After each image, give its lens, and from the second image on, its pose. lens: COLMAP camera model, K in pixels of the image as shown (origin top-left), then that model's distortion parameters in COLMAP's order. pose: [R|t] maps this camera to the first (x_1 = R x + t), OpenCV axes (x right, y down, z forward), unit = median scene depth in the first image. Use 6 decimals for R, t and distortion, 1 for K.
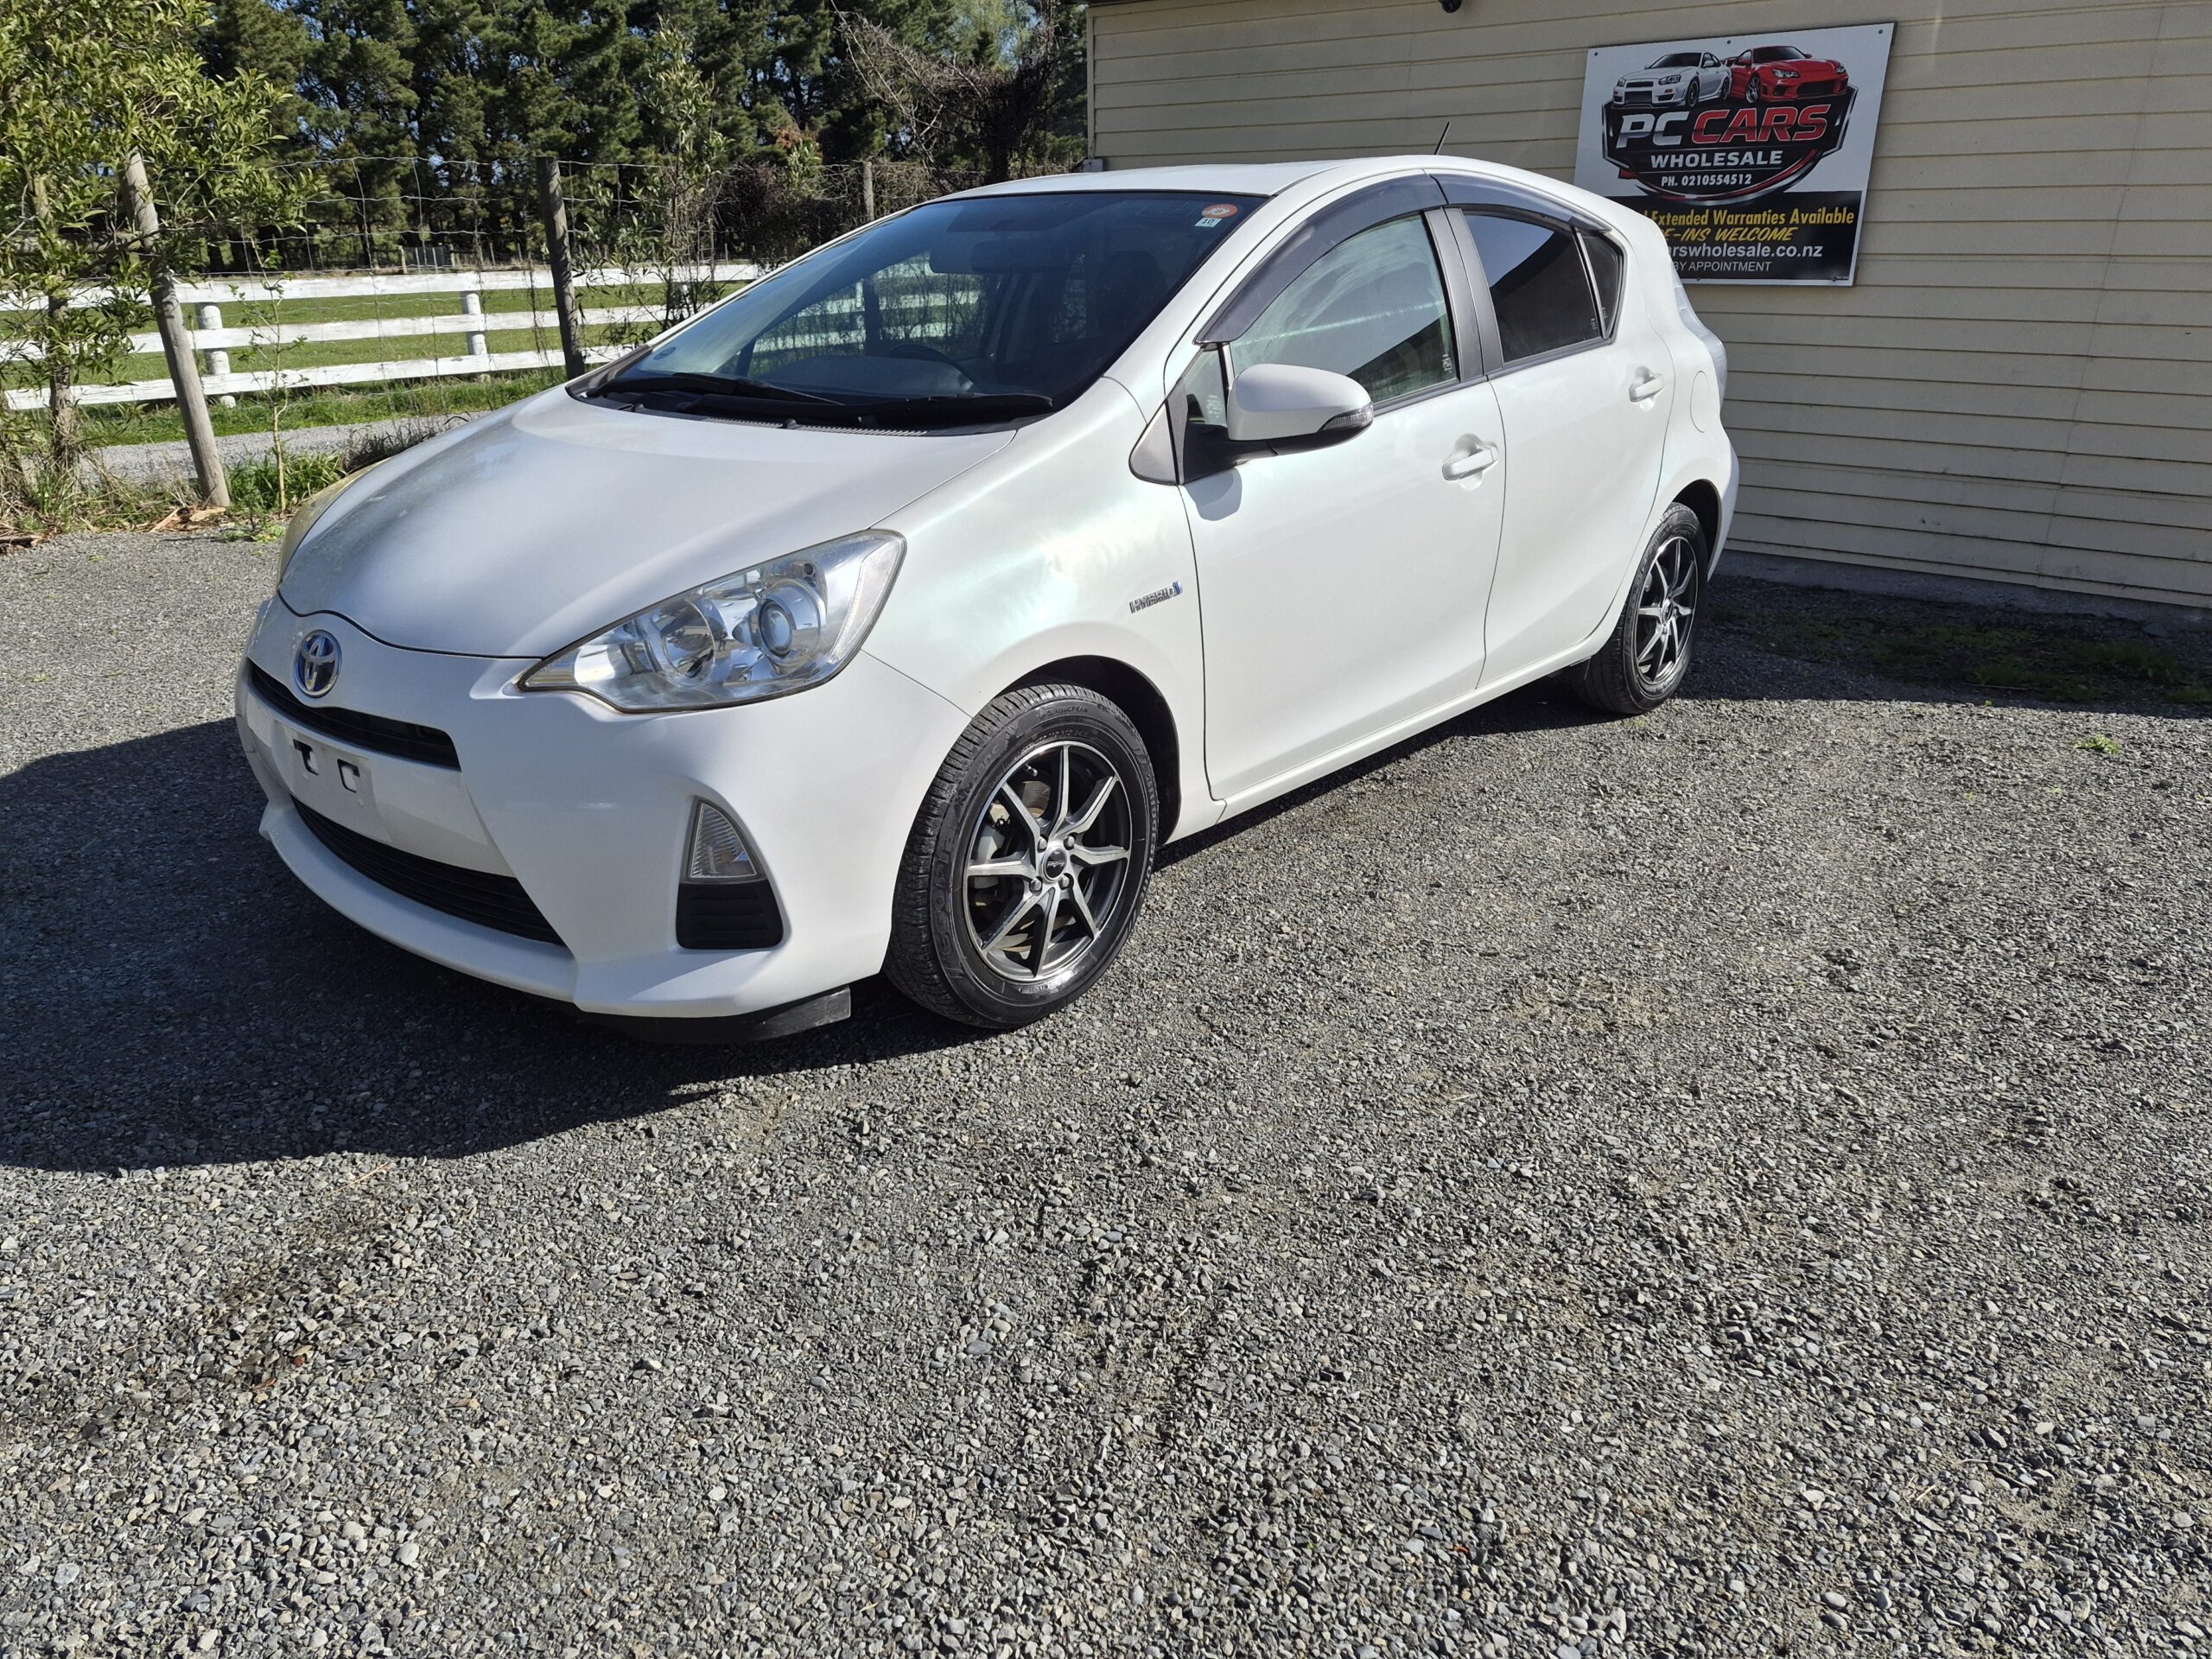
lens RADIAL K [[1514.7, 0, 1183.2], [0, 1514.7, 828.2], [0, 0, 1]] dist [0.024062, -0.004035]
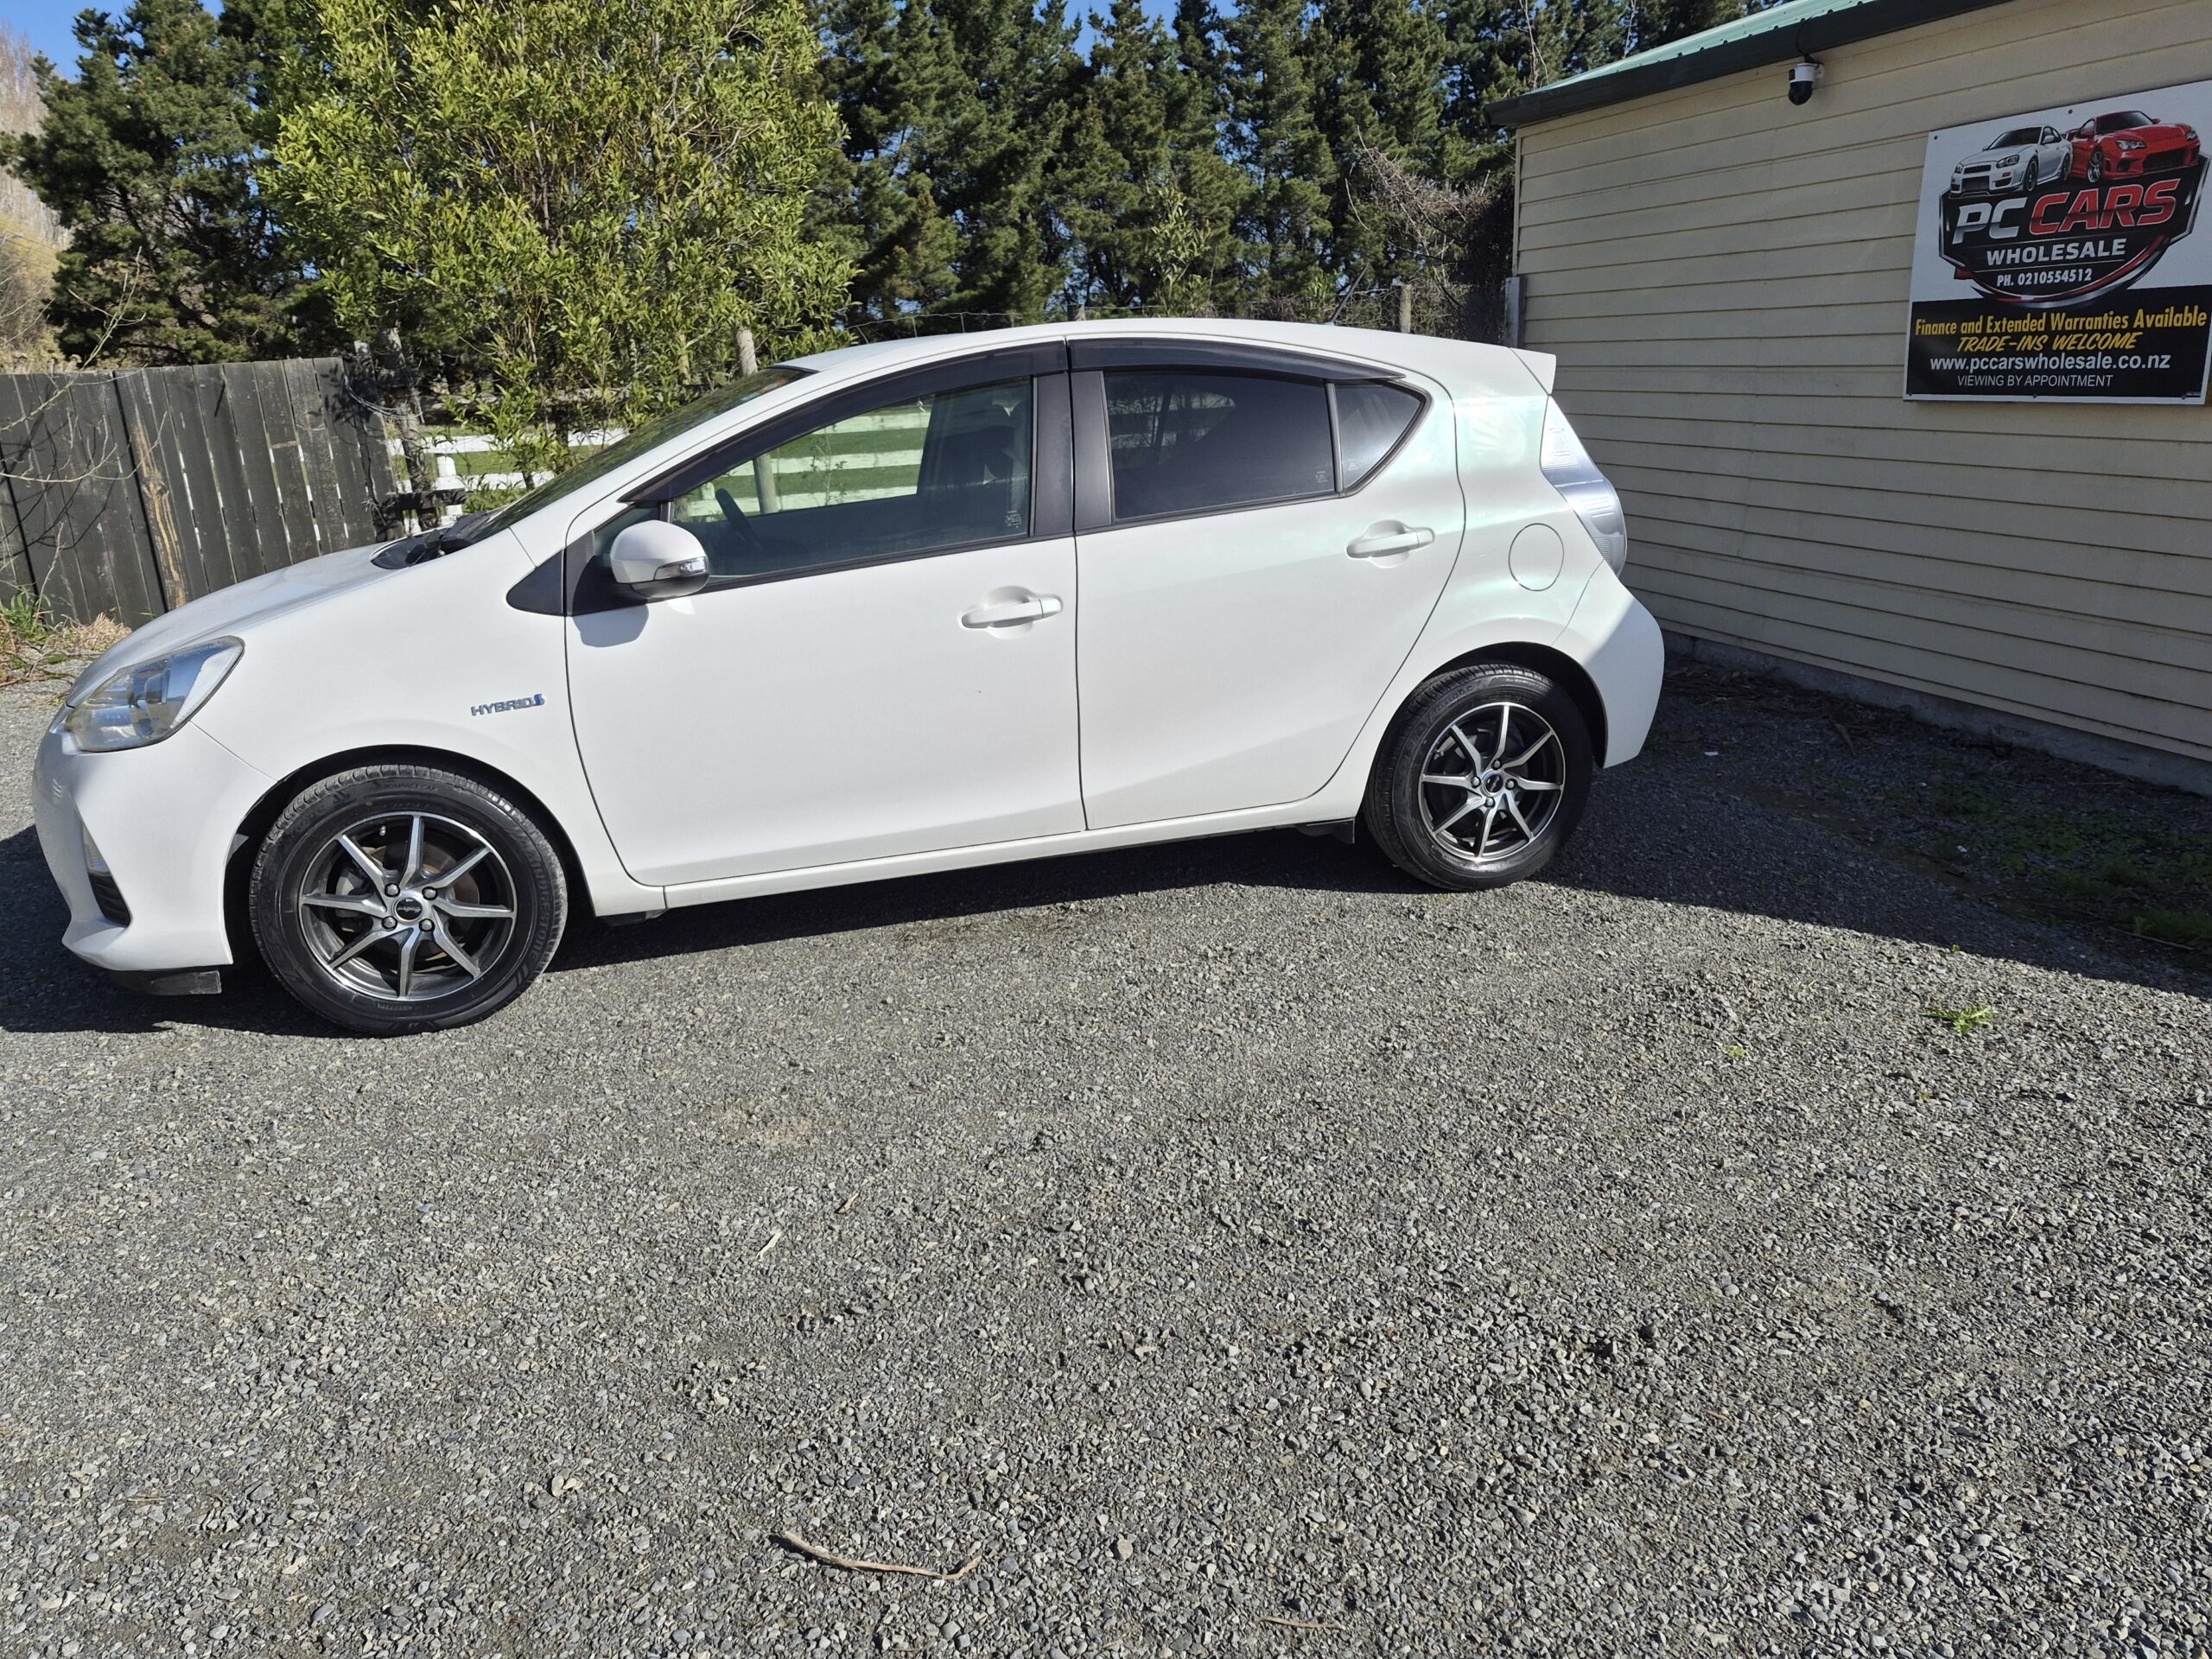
lens RADIAL K [[1585.3, 0, 1212.1], [0, 1585.3, 840.9], [0, 0, 1]] dist [0.028676, -0.004323]
pose [[0.850798, 0.128535, -0.509531, 0.445728], [-0.159241, 0.987095, -0.016888, -0.044657], [0.500785, 0.095506, 0.860286, 0.074103]]
